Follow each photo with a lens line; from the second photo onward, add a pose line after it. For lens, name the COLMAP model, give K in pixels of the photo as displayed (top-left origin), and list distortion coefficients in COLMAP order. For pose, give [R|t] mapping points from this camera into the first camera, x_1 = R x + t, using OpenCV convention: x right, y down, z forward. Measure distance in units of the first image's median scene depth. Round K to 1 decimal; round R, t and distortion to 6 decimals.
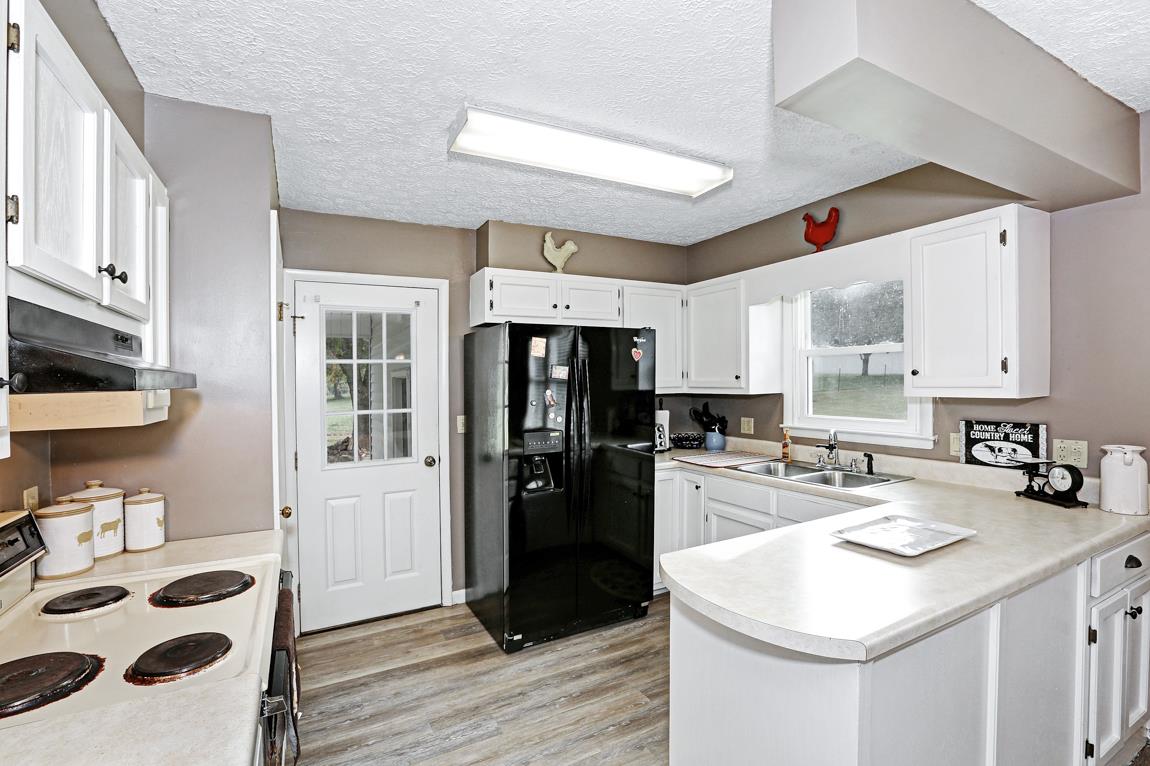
lens RADIAL K [[558.1, 0, 582.4], [0, 558.1, 383.6], [0, 0, 1]] dist [0.003308, 0.000500]
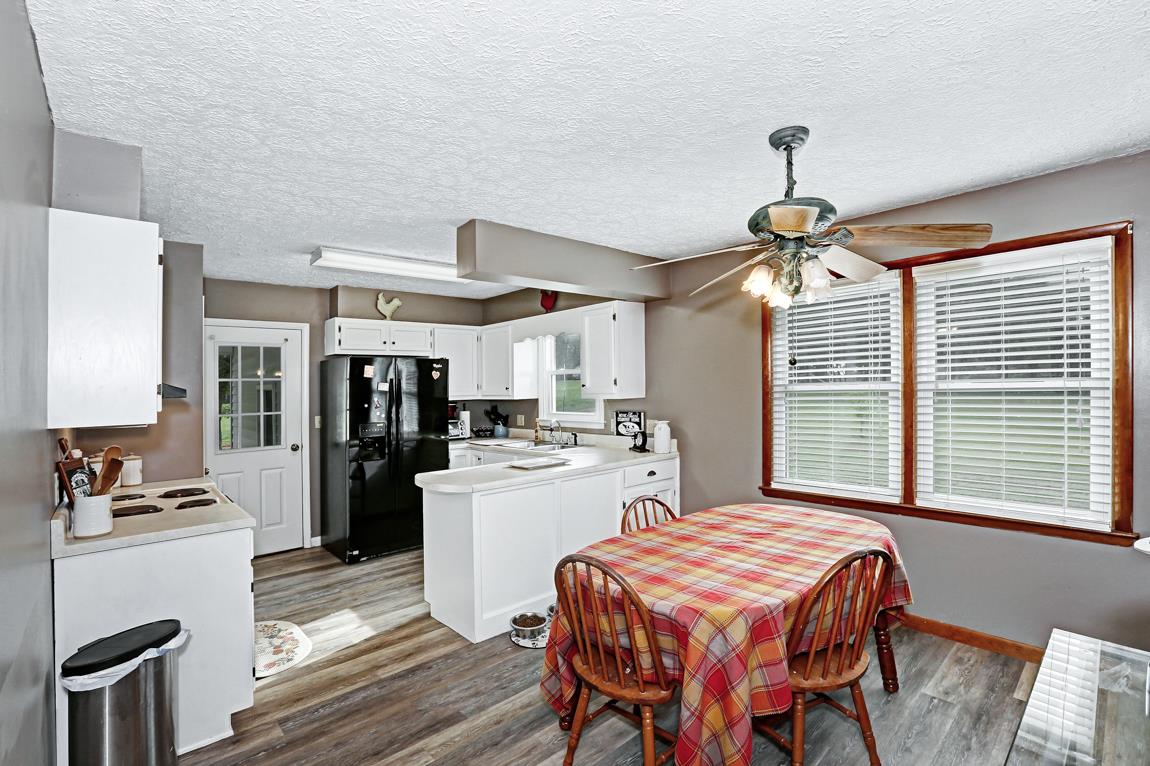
lens RADIAL K [[529.1, 0, 556.7], [0, 529.1, 378.5], [0, 0, 1]] dist [0.000335, 0.000142]
pose [[0.977787, -0.002902, 0.209580, 0.107538], [0.008839, 0.999586, -0.027398, 0.002636], [-0.209413, 0.028642, 0.977408, -0.505196]]
